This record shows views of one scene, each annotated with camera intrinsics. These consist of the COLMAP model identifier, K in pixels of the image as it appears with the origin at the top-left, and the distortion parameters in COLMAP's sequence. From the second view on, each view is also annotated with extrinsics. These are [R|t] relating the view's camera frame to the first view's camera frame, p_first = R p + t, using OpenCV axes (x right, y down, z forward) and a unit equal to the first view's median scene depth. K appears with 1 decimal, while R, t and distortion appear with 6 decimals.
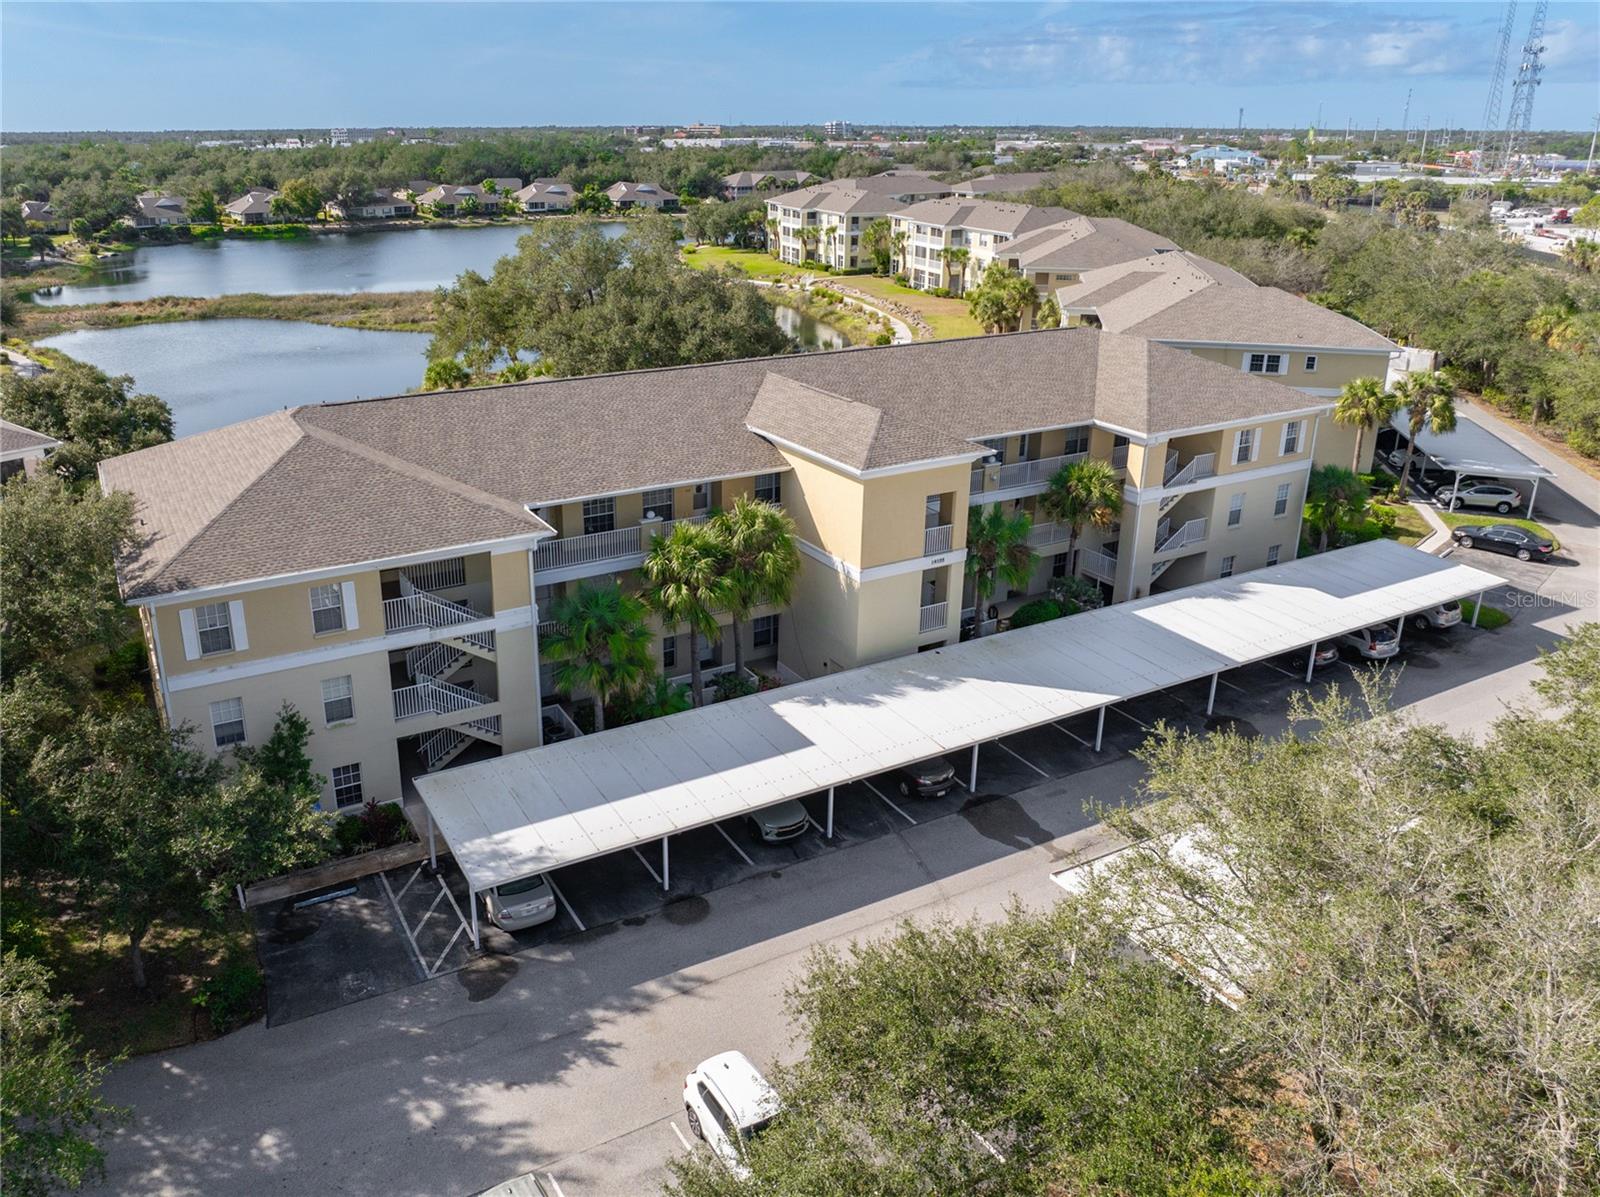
lens RADIAL K [[1131.9, 0, 699.5], [0, 1131.9, 545.9], [0, 0, 1]] dist [-0.049332, 0.003152]
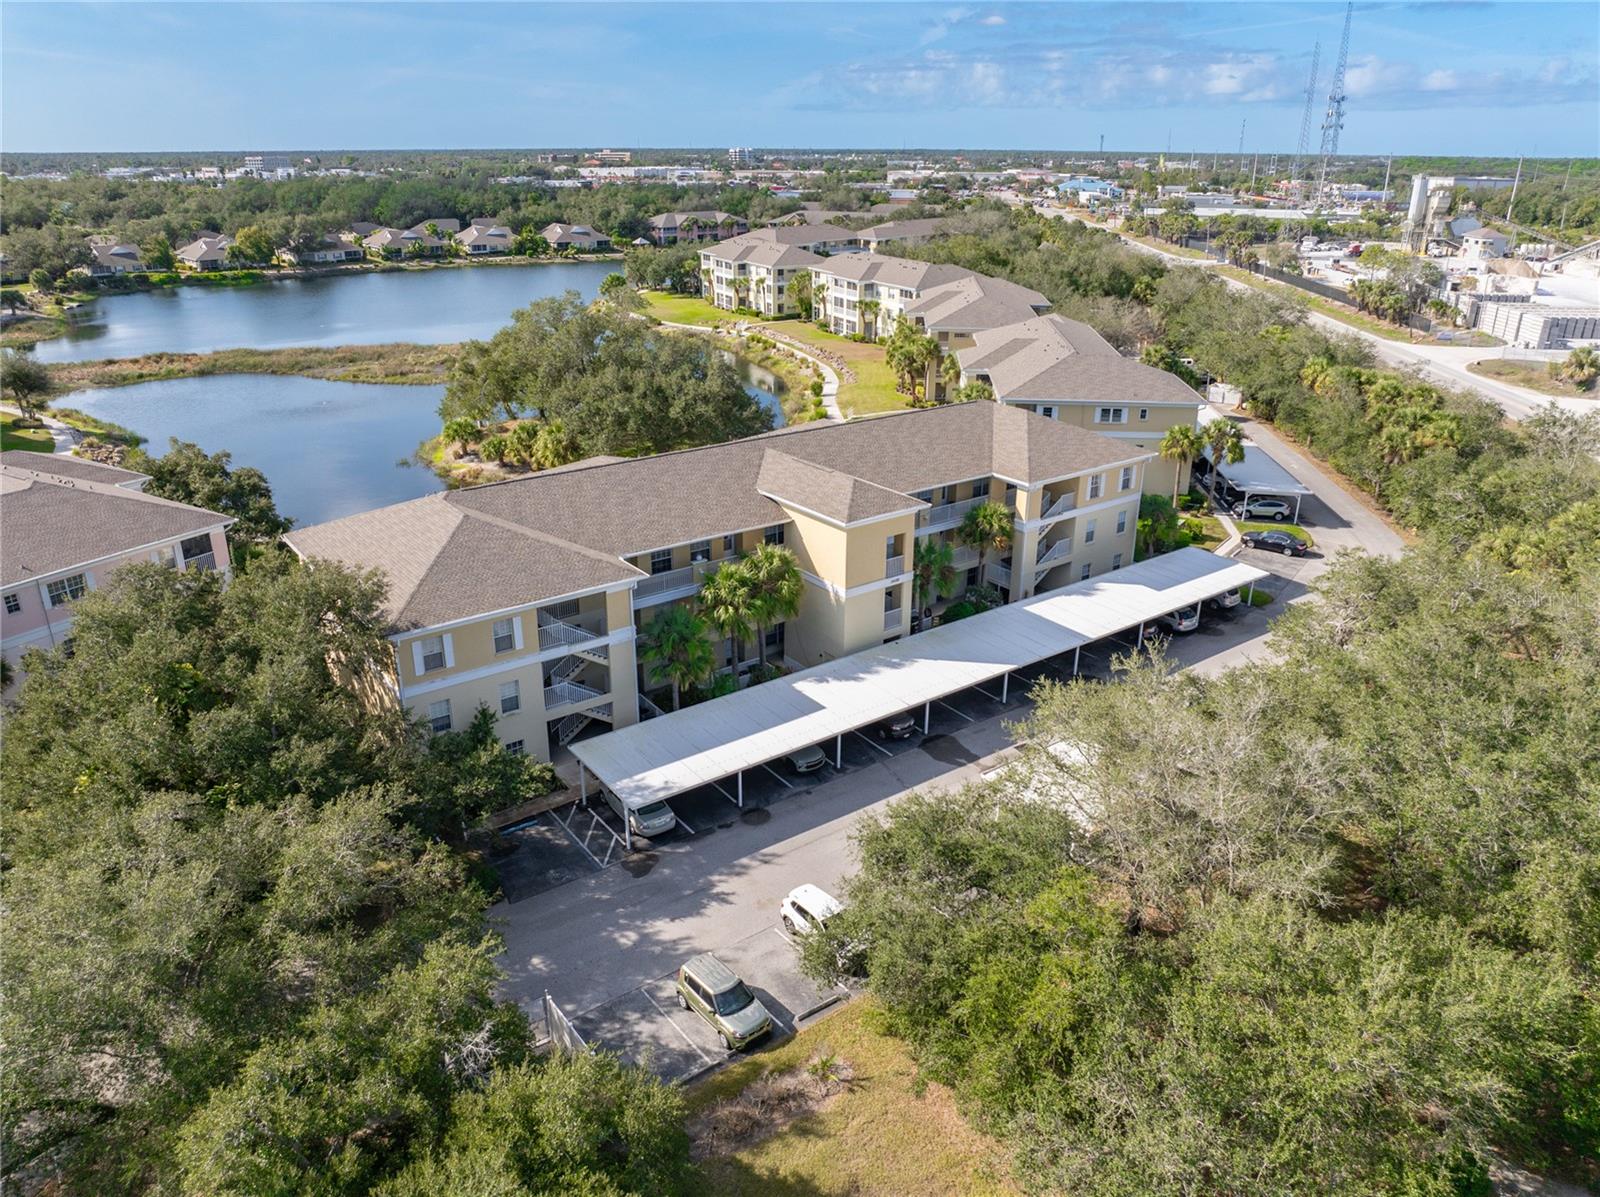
lens RADIAL K [[1111.4, 0, 798.2], [0, 1111.4, 574.5], [0, 0, 1]] dist [-0.088652, -0.003636]
pose [[0.984862, -0.044545, 0.167521, -0.100005], [0.040260, 0.998772, 0.028889, -0.026920], [-0.168602, -0.021707, 0.985445, -0.259810]]
